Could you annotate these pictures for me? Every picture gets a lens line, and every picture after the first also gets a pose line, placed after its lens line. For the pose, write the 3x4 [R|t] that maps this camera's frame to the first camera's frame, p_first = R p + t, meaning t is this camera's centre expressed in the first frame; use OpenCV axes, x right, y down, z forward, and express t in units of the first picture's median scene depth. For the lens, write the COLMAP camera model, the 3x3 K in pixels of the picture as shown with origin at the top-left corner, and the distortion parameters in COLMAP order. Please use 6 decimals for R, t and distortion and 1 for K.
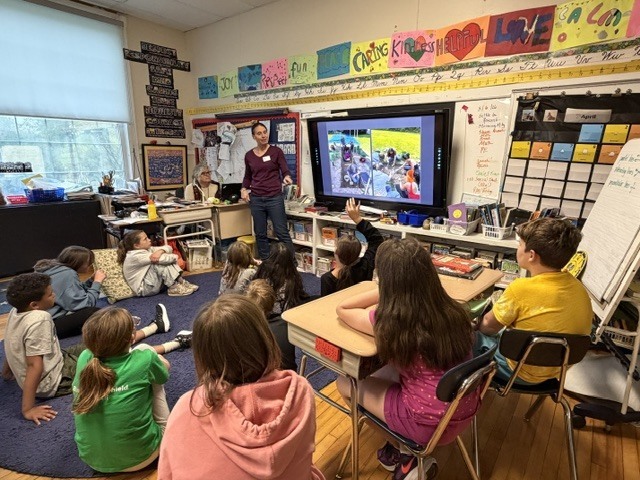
lens RADIAL K [[362.4, 0, 320.5], [0, 362.4, 241.8], [0, 0, 1]] dist [-0.001472, 0.000374]
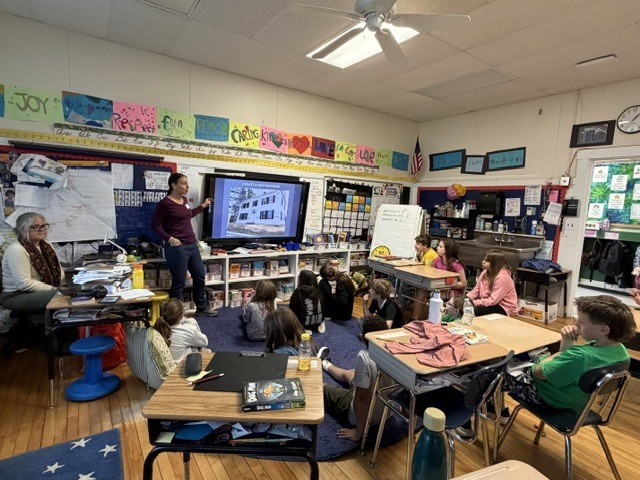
lens RADIAL K [[345.3, 0, 321.3], [0, 345.3, 241.8], [0, 0, 1]] dist [-0.001627, -0.000028]
pose [[0.290212, -0.109446, 0.950683, -0.973203], [0.178113, 0.982257, 0.058709, -0.126632], [-0.940241, 0.152291, 0.304557, 0.357303]]
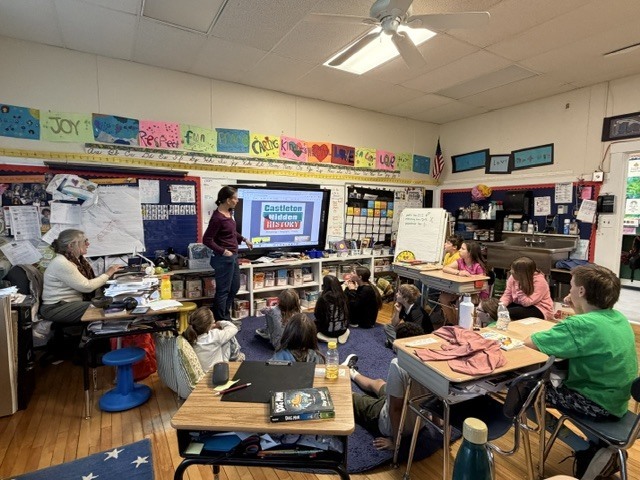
lens RADIAL K [[345.3, 0, 321.3], [0, 345.3, 241.8], [0, 0, 1]] dist [-0.001627, -0.000028]
pose [[0.347565, -0.098488, 0.932469, -0.968222], [0.213033, 0.976756, 0.023761, -0.124173], [-0.913135, 0.190389, 0.360467, 0.360895]]
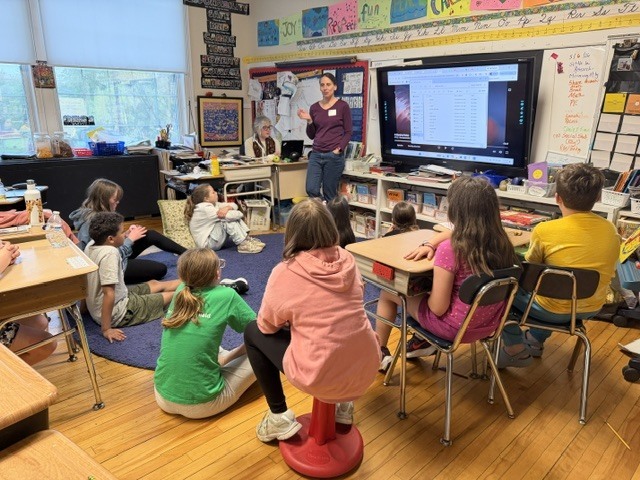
lens RADIAL K [[451.1, 0, 320.0], [0, 451.1, 240.0], [0, 0, 1]] dist [0.068878, -0.084307]
pose [[0.989307, 0.041641, -0.139780, -0.000232], [-0.034723, 0.998066, 0.051566, 0.039470], [0.141657, -0.046161, 0.988839, -0.181861]]
